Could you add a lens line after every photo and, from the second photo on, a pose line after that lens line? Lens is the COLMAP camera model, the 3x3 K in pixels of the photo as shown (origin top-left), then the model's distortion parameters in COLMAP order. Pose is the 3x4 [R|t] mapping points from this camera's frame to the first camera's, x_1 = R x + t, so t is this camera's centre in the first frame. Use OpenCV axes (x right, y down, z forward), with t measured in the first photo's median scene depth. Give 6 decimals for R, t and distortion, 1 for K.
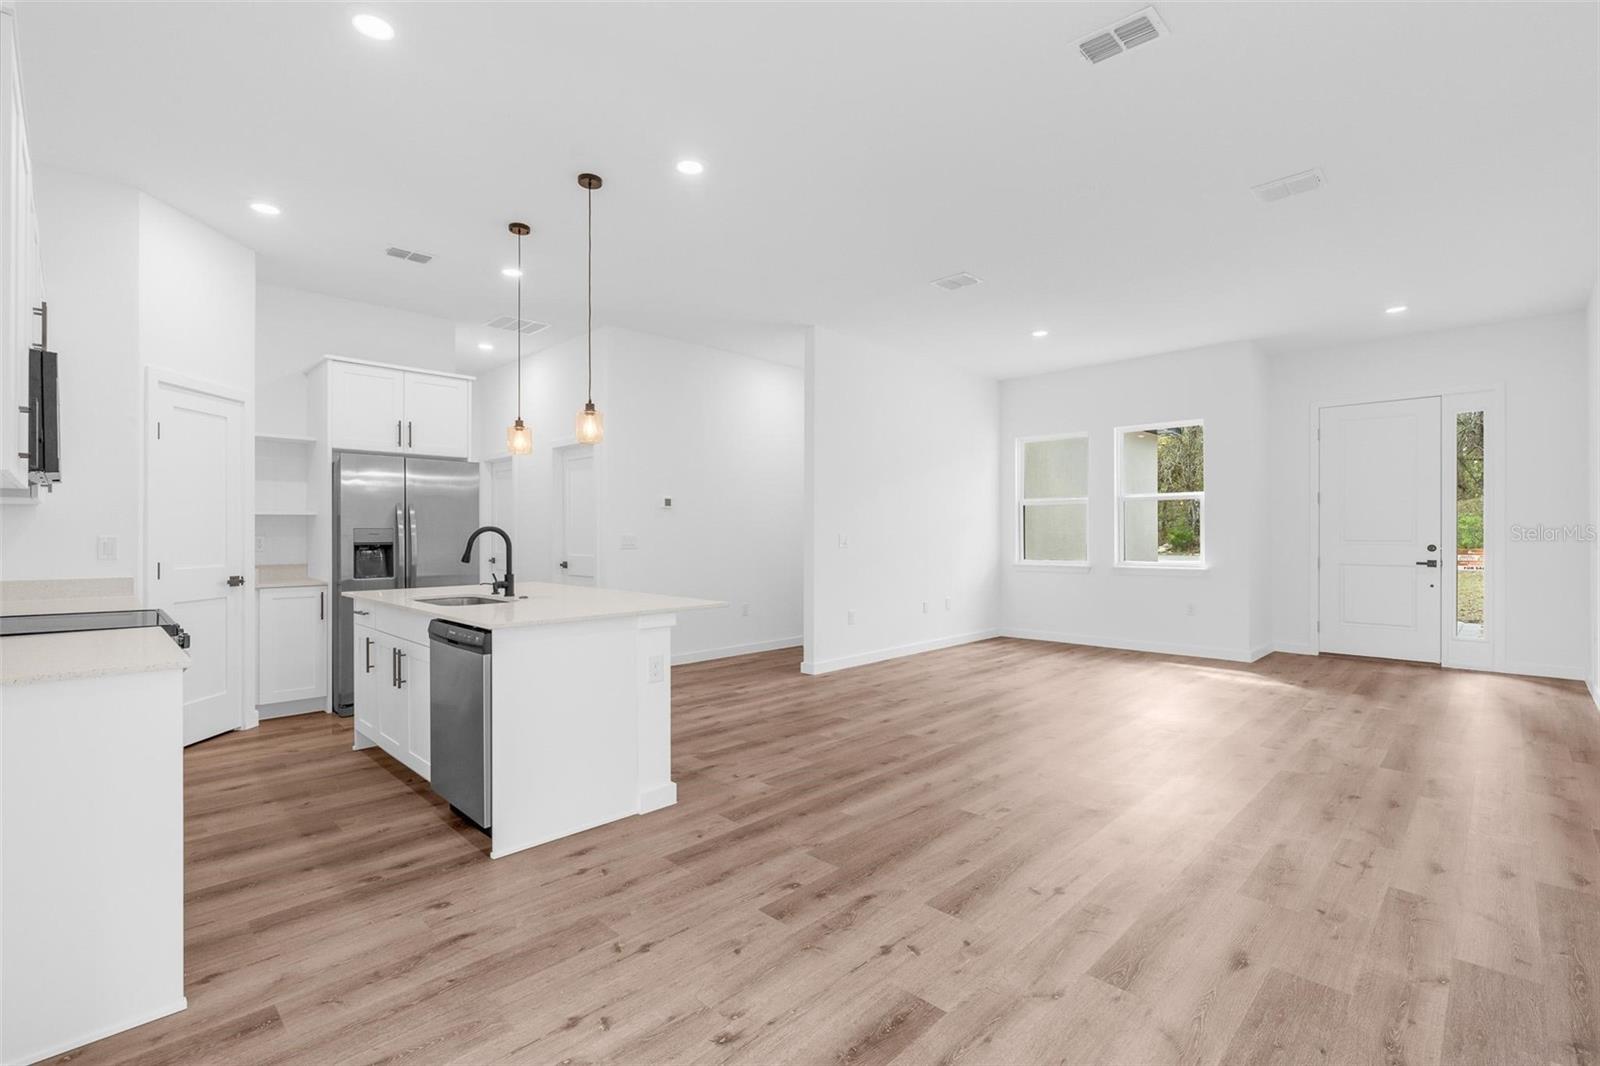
lens RADIAL K [[721.8, 0, 799.2], [0, 721.8, 533.2], [0, 0, 1]] dist [-0.010690, 0.003733]
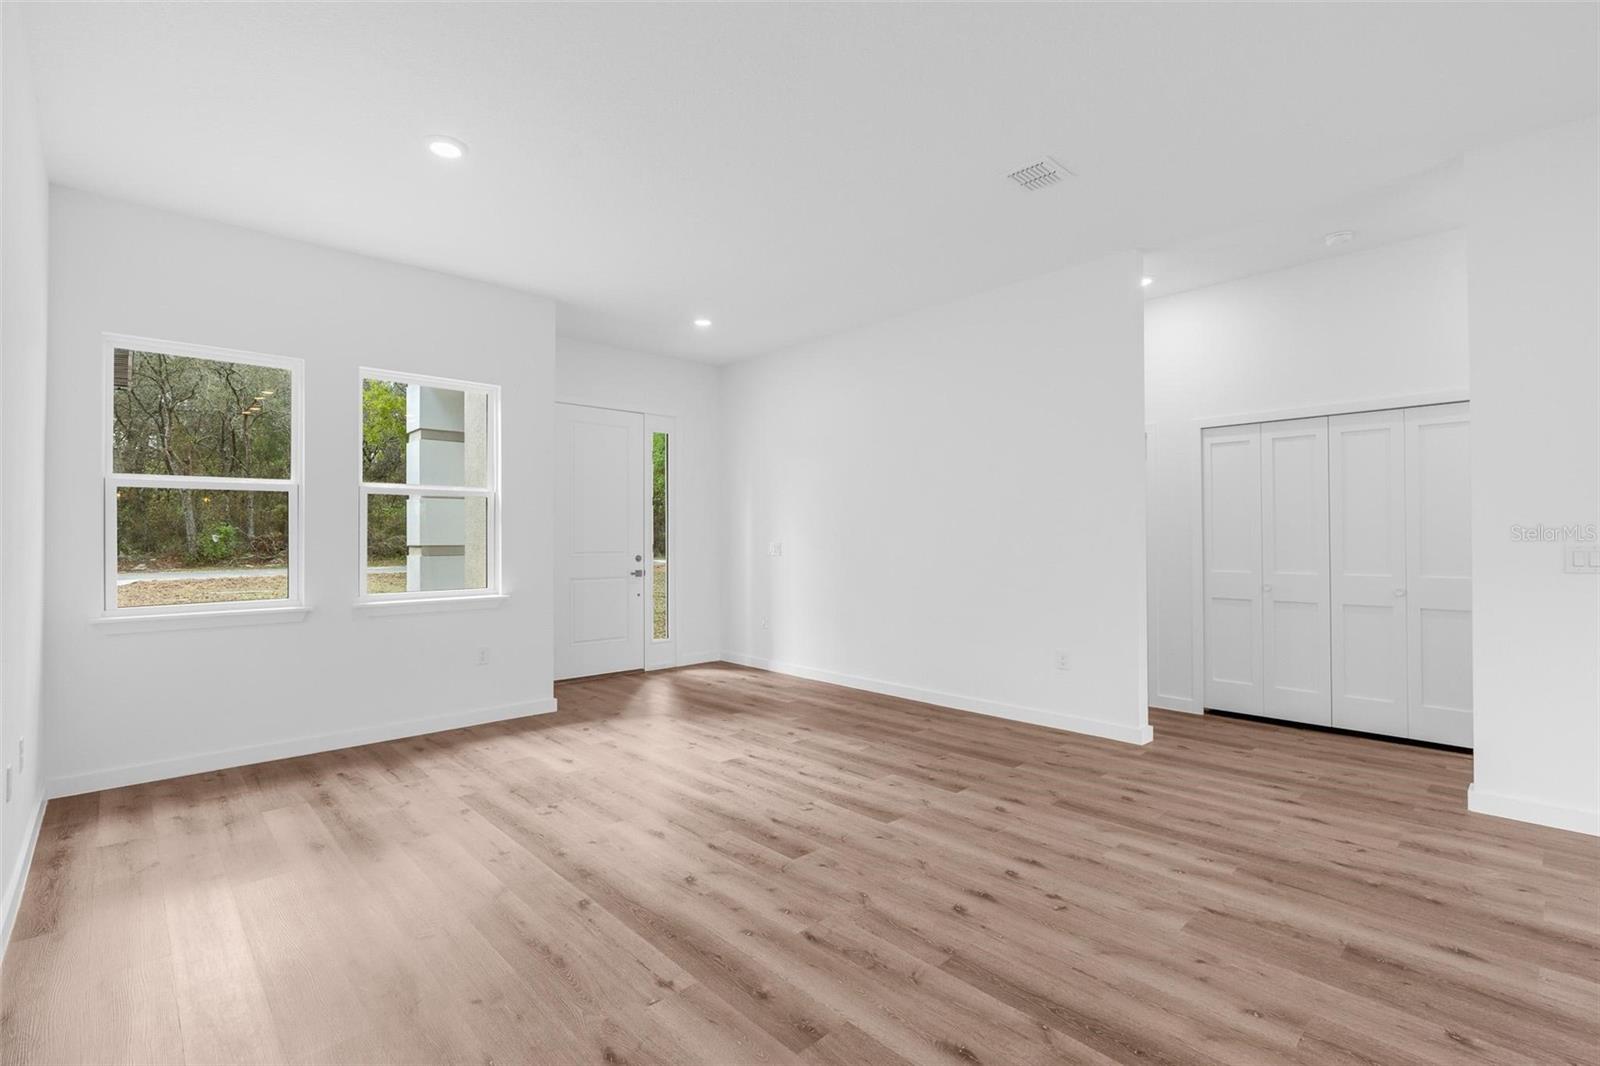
lens RADIAL K [[721.8, 0, 796.5], [0, 721.8, 527.9], [0, 0, 1]] dist [-0.010690, 0.003733]
pose [[0.039943, 0.016856, 0.999060, -0.206648], [0.004287, 0.999846, -0.017041, -0.006191], [-0.999193, 0.004963, 0.039864, 1.015273]]
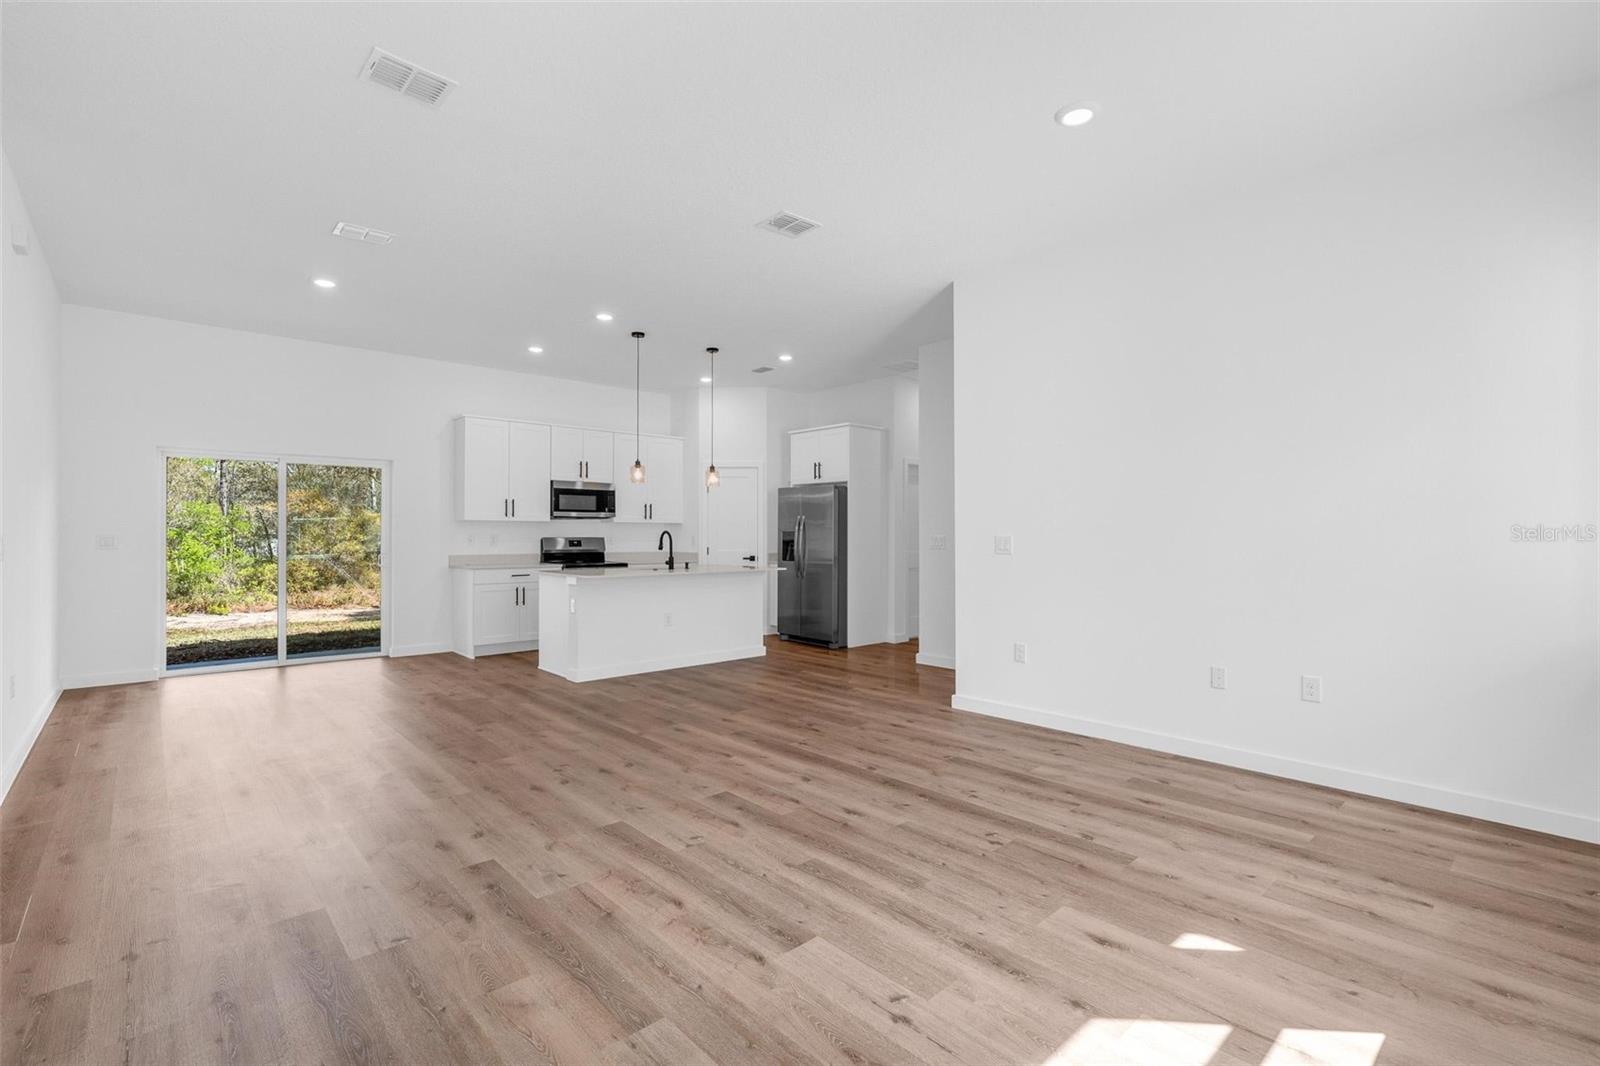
lens RADIAL K [[721.8, 0, 795.9], [0, 721.8, 530.5], [0, 0, 1]] dist [-0.010690, 0.003733]
pose [[-0.057053, -0.003729, -0.998364, 1.127990], [-0.000612, 0.999993, -0.003700, -0.002377], [0.998371, 0.000400, -0.057055, 1.155197]]
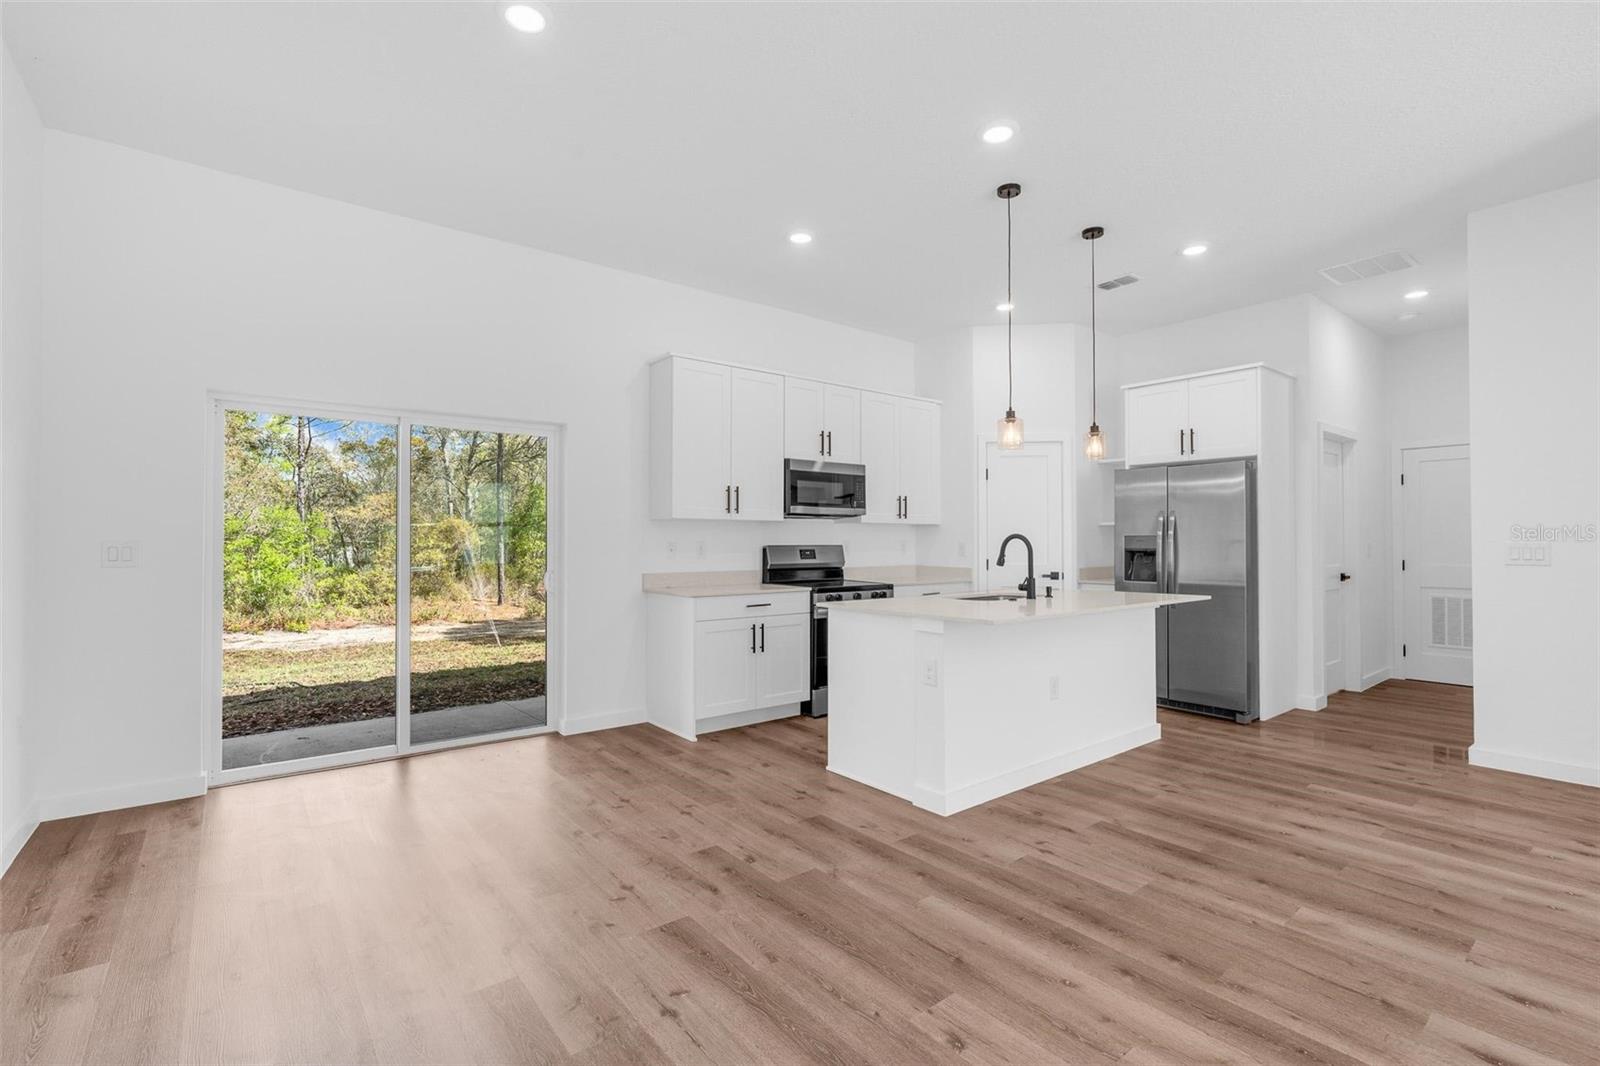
lens RADIAL K [[721.8, 0, 797.0], [0, 721.8, 529.3], [0, 0, 1]] dist [-0.010690, 0.003733]
pose [[-0.124292, -0.015141, -0.992130, 0.577272], [0.000737, 0.999882, -0.015352, 0.000399], [0.992245, -0.002640, -0.124266, 0.643805]]
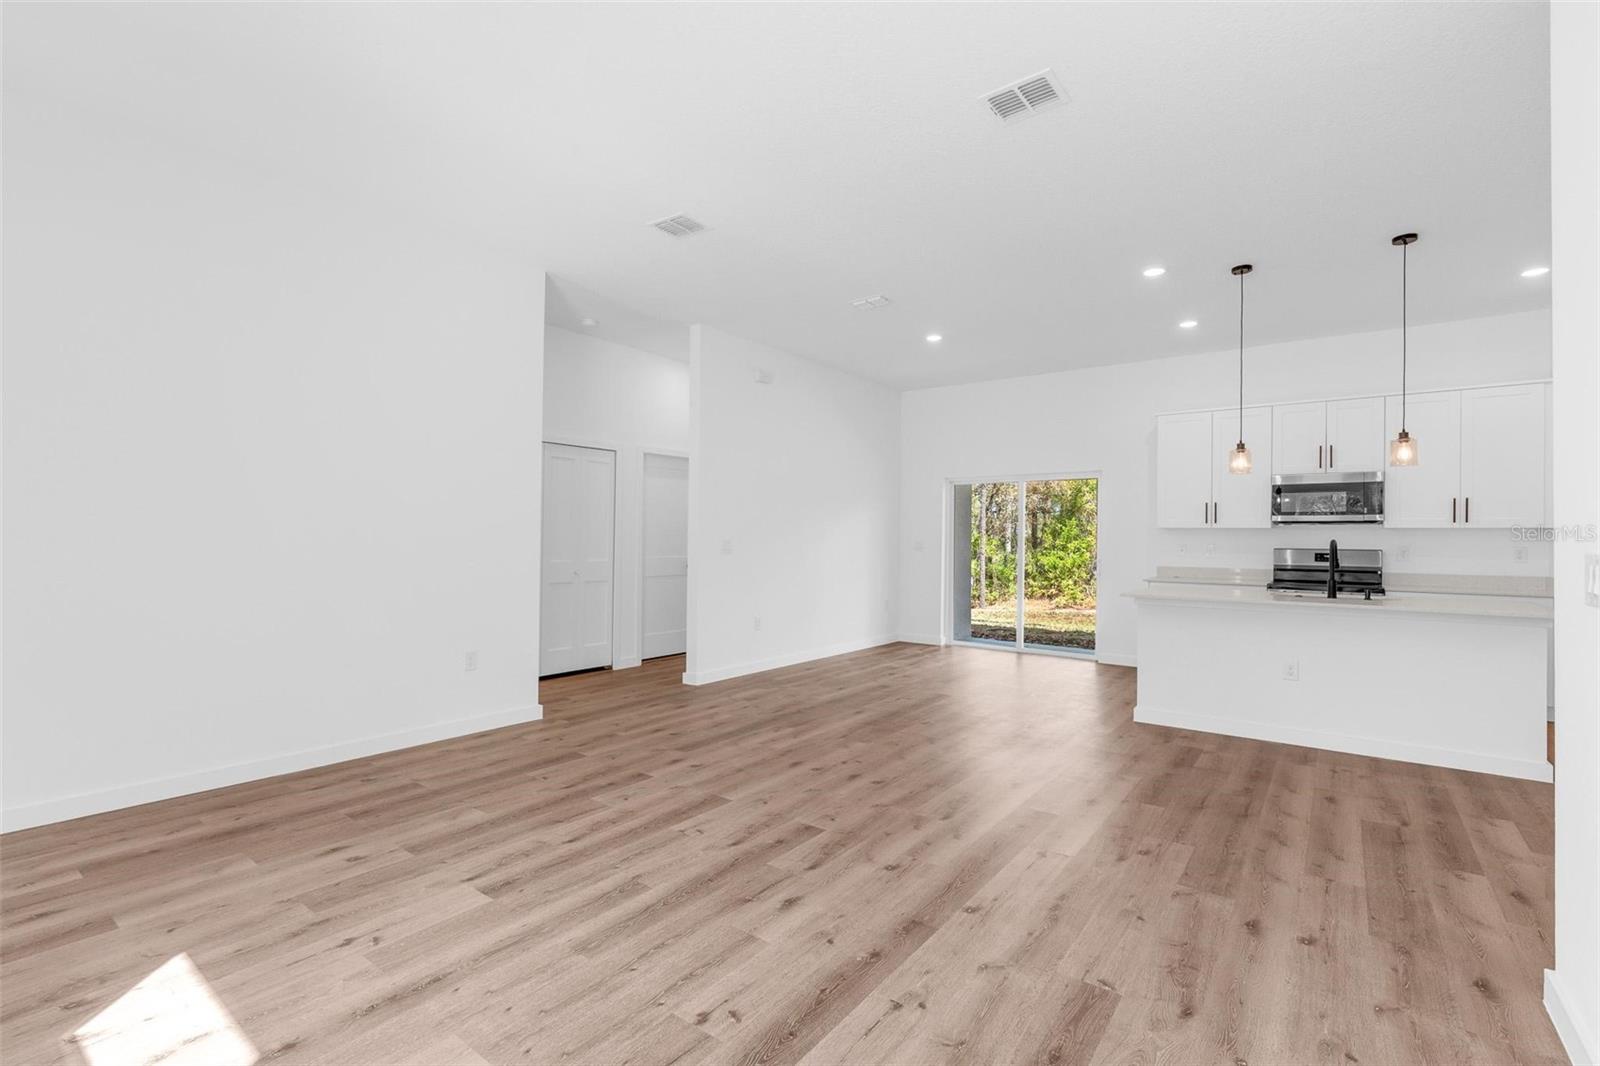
lens RADIAL K [[721.8, 0, 795.1], [0, 721.8, 537.6], [0, 0, 1]] dist [-0.010690, 0.003733]
pose [[-0.991989, -0.008645, -0.126029, 0.510503], [-0.008473, 0.999962, -0.001899, -0.002328], [0.126040, -0.000816, -0.992025, 1.685014]]
